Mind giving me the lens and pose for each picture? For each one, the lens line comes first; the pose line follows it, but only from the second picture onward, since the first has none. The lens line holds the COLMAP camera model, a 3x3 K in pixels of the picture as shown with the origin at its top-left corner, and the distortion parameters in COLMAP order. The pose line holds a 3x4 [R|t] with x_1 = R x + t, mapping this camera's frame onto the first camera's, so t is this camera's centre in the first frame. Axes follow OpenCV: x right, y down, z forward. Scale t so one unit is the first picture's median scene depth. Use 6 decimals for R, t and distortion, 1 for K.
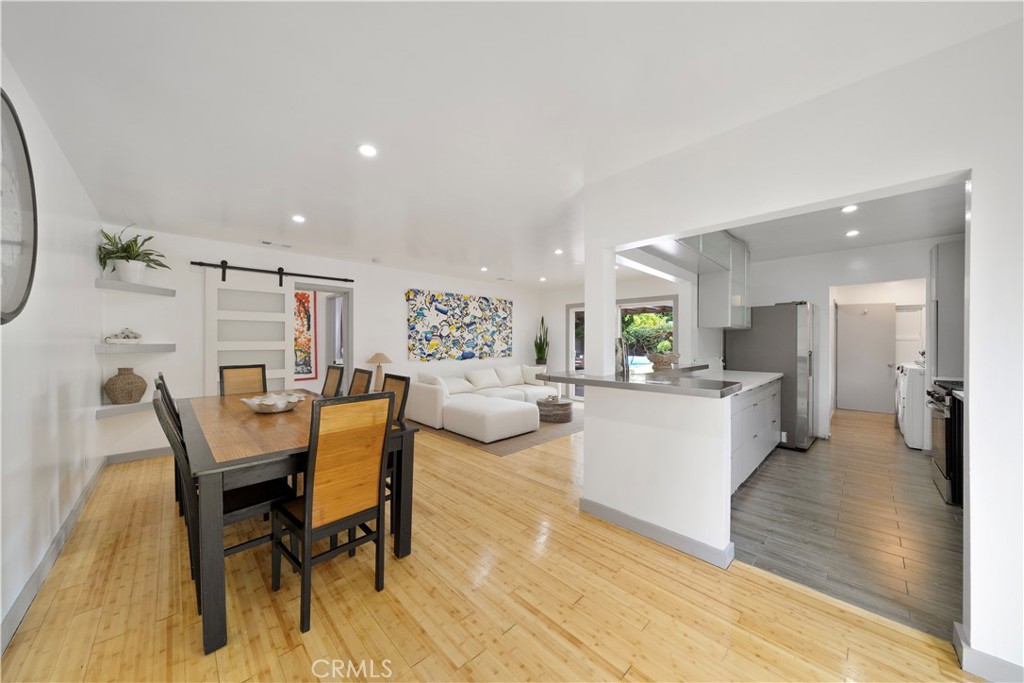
lens RADIAL K [[351.0, 0, 507.7], [0, 351.0, 343.9], [0, 0, 1]] dist [0.003118, 0.000108]
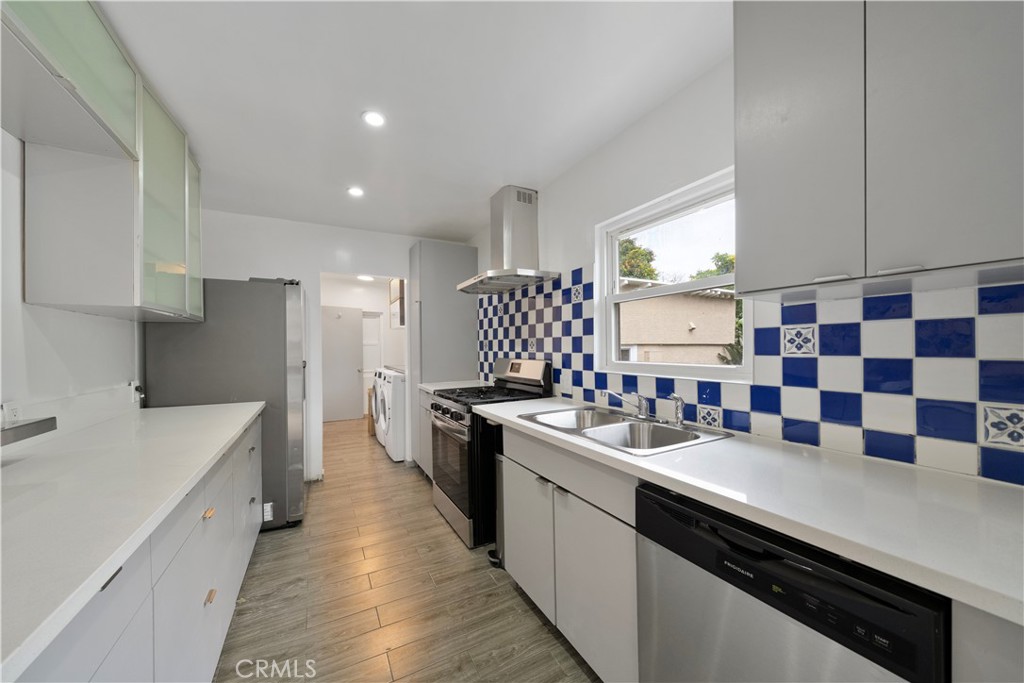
lens RADIAL K [[351.0, 0, 502.8], [0, 351.0, 347.5], [0, 0, 1]] dist [0.003118, 0.000108]
pose [[0.282484, -0.005621, 0.959256, 0.343124], [0.014431, 0.999895, 0.001609, 0.000428], [-0.959164, 0.013389, 0.282535, 0.465131]]
